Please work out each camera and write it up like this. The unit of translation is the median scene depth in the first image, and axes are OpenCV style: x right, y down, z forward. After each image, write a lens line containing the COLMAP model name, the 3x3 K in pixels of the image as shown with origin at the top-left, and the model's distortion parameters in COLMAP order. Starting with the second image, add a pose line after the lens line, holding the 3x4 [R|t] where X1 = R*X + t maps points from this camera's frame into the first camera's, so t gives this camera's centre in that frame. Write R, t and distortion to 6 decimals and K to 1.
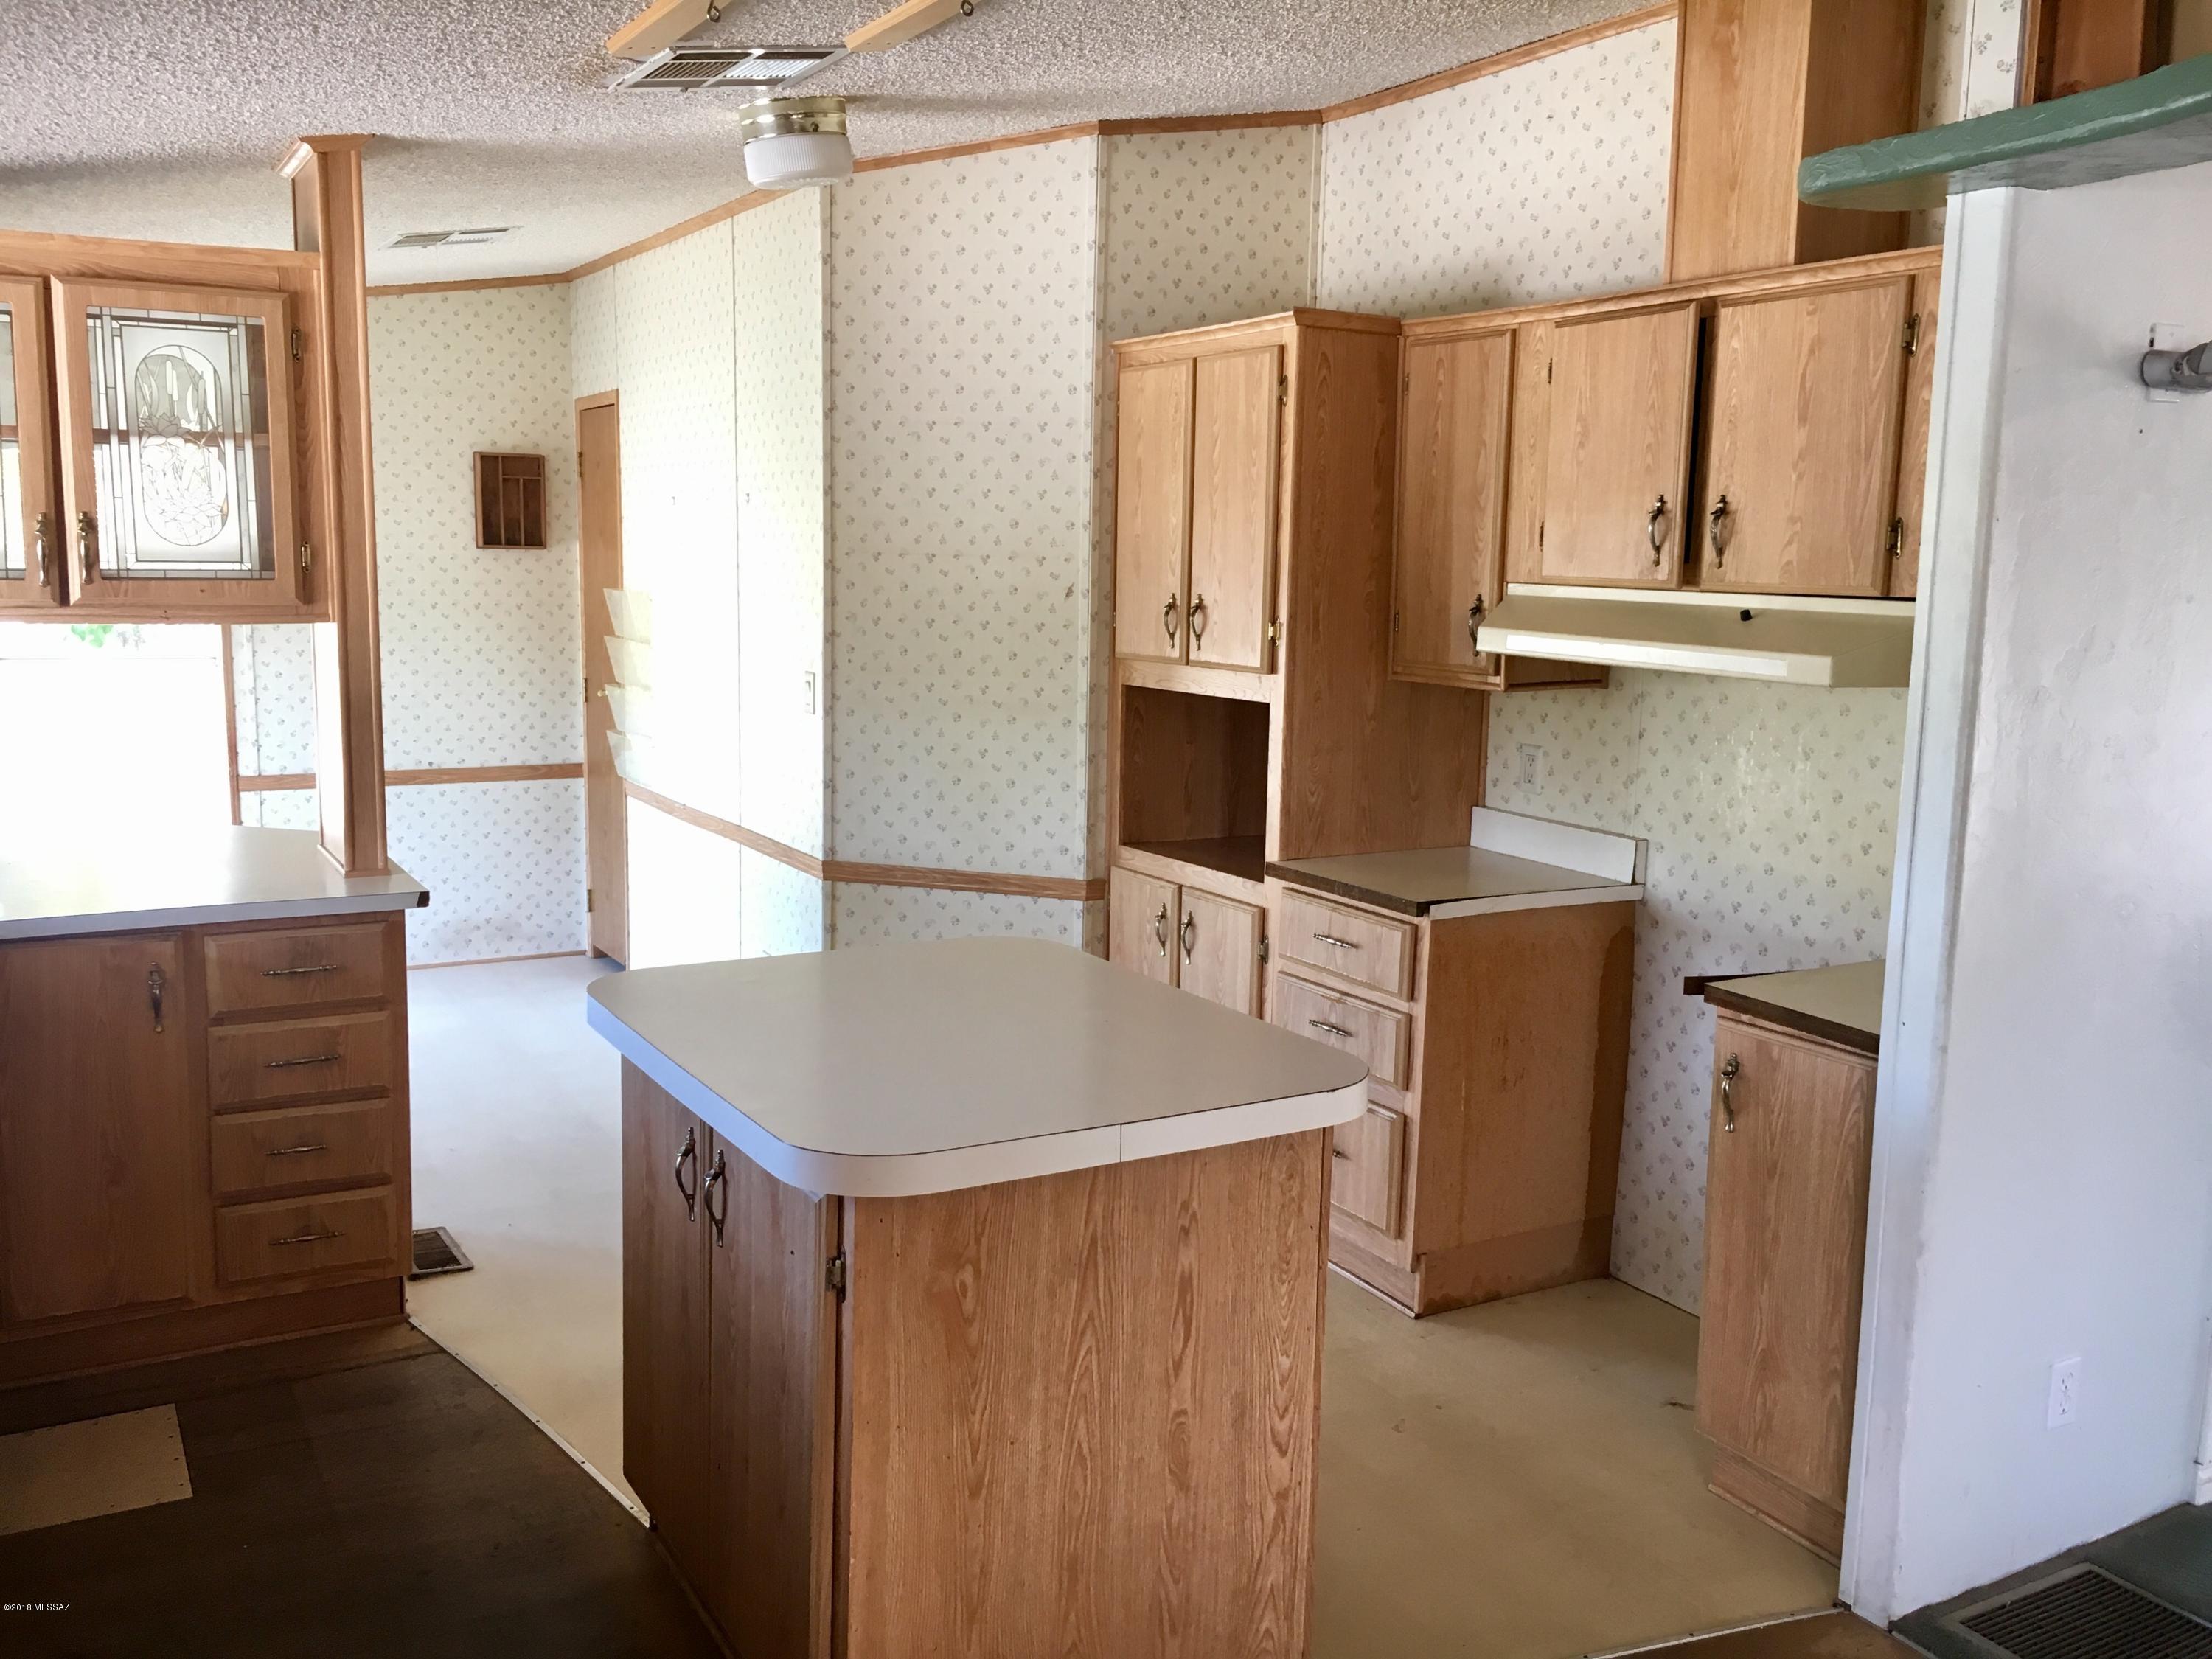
lens RADIAL K [[1883.8, 0, 1116.0], [0, 1883.8, 822.2], [0, 0, 1]] dist [0.054074, -0.049717]
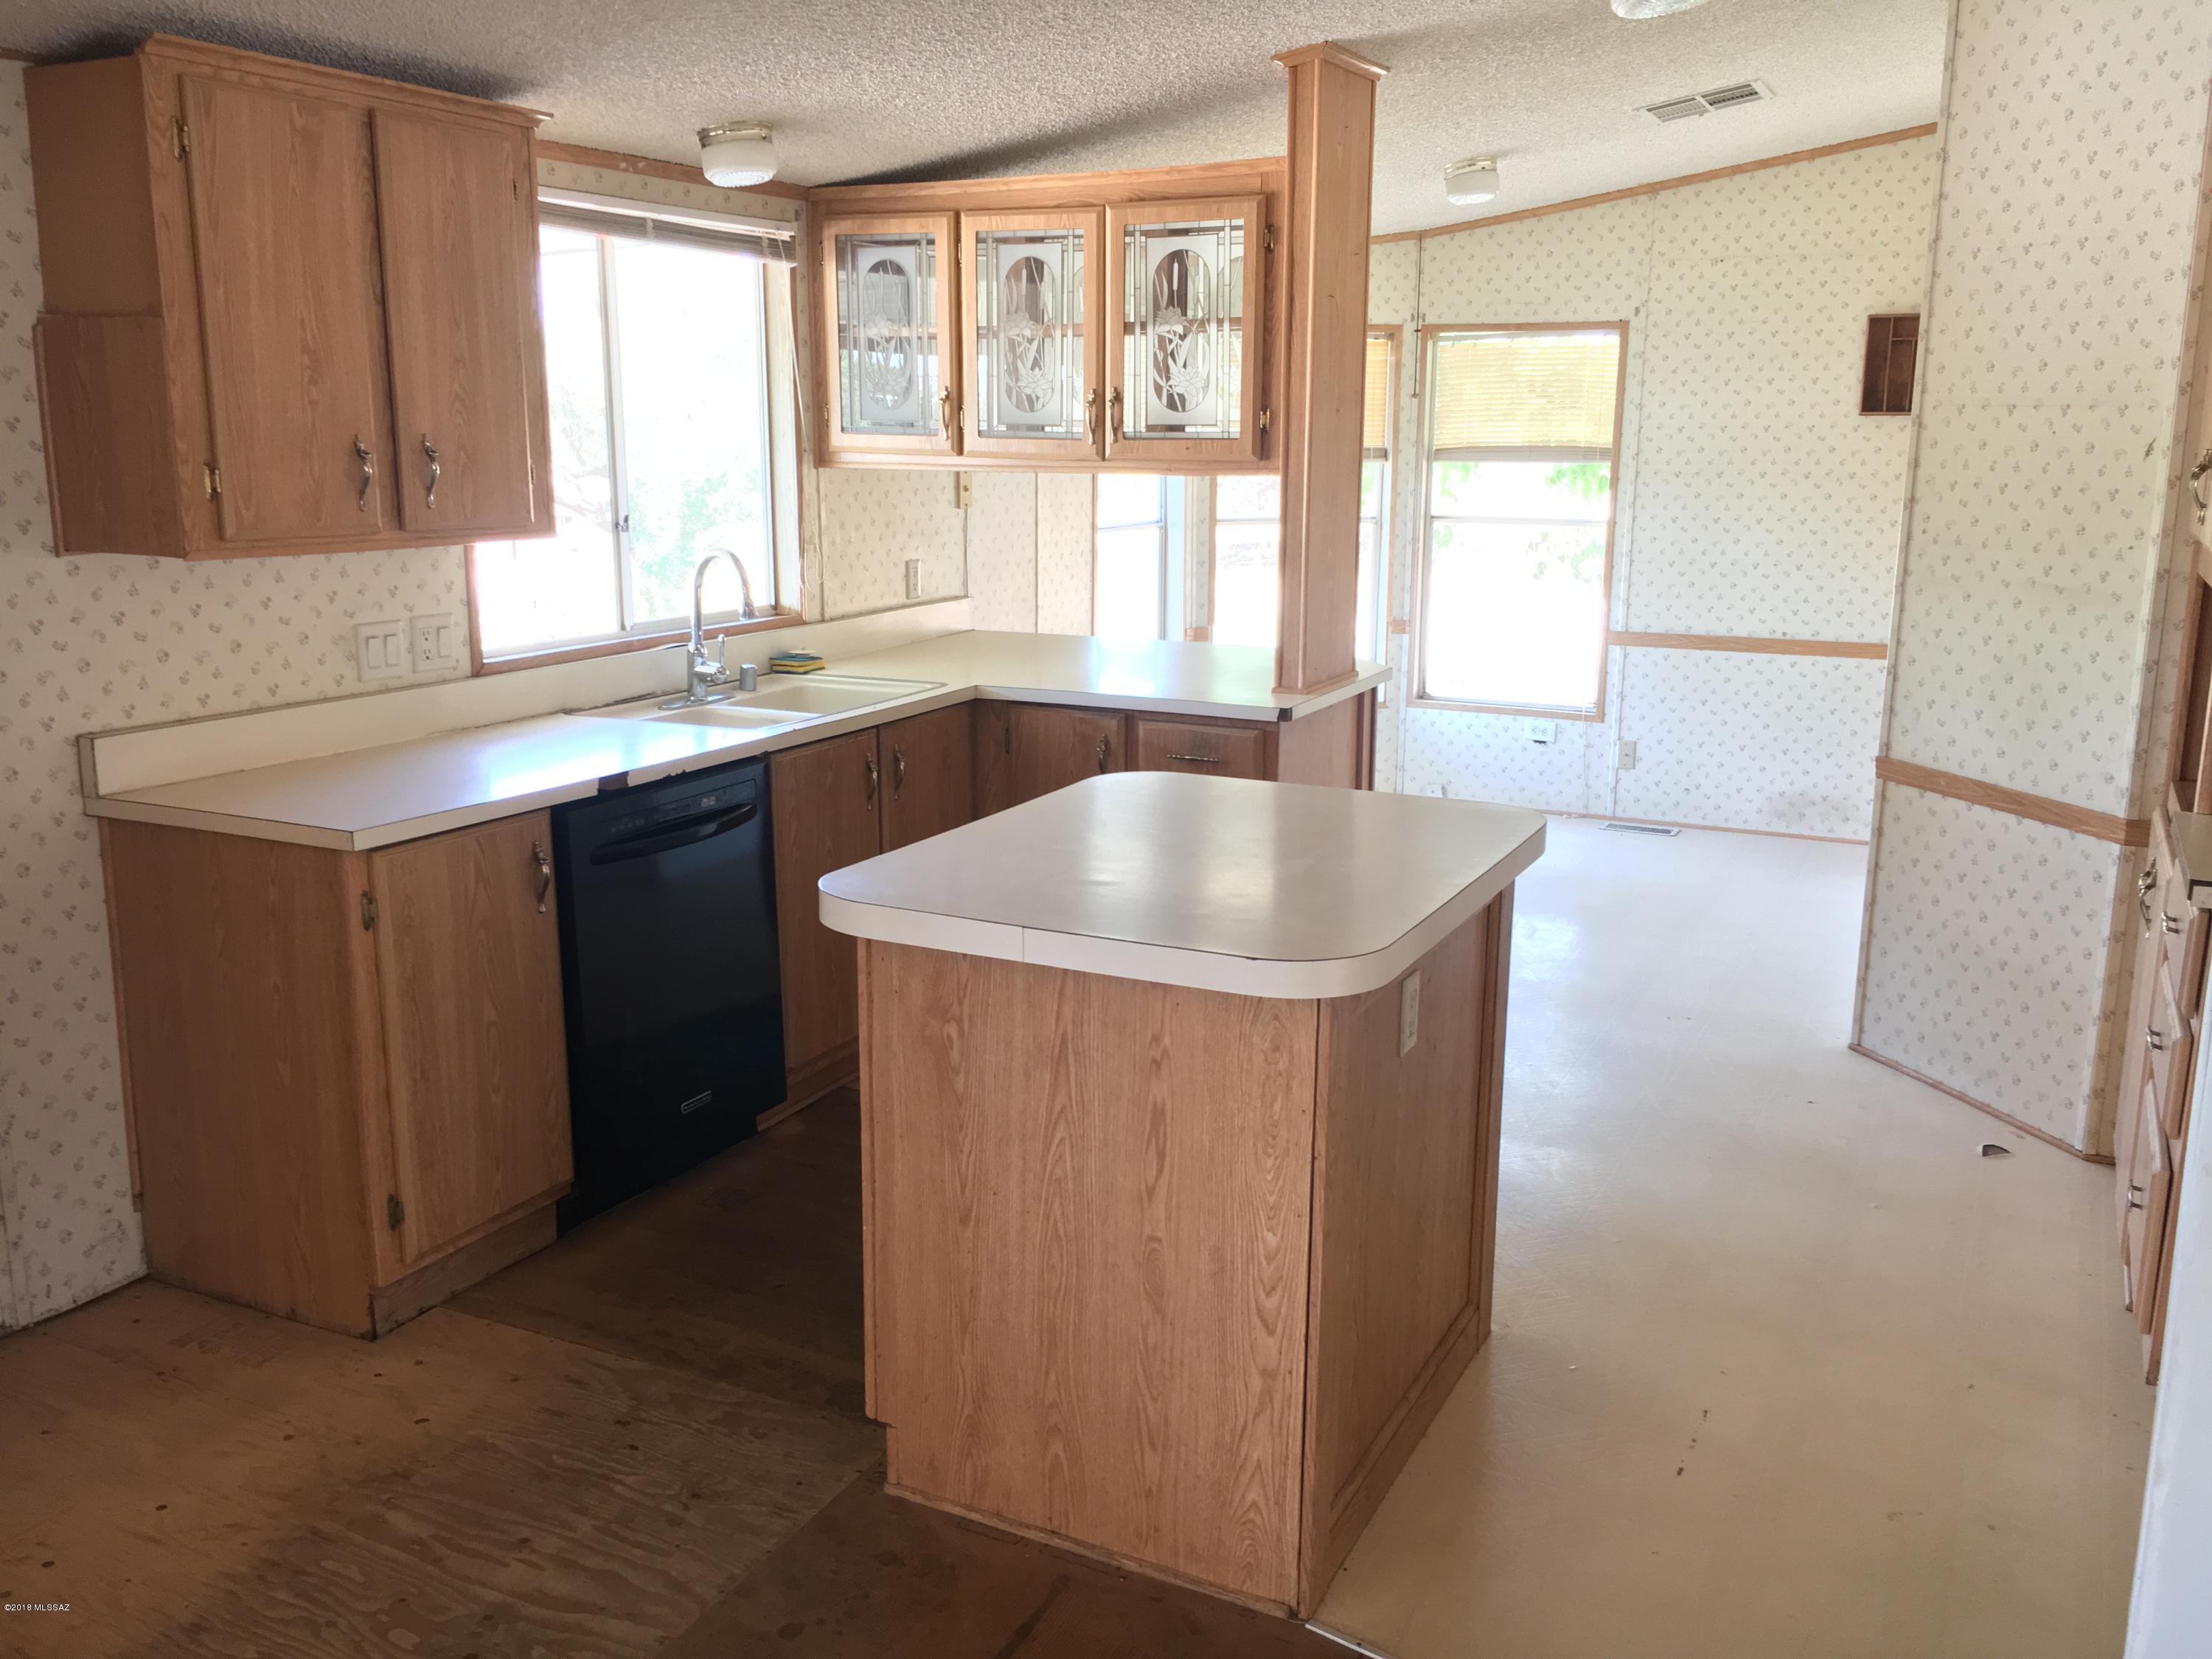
lens RADIAL K [[1883.8, 0, 1113.7], [0, 1883.8, 830.8], [0, 0, 1]] dist [0.054074, -0.049717]
pose [[0.542841, 0.163167, -0.823833, 0.799310], [-0.112497, 0.986232, 0.121204, -0.026024], [0.832267, 0.026884, 0.553723, 0.396141]]
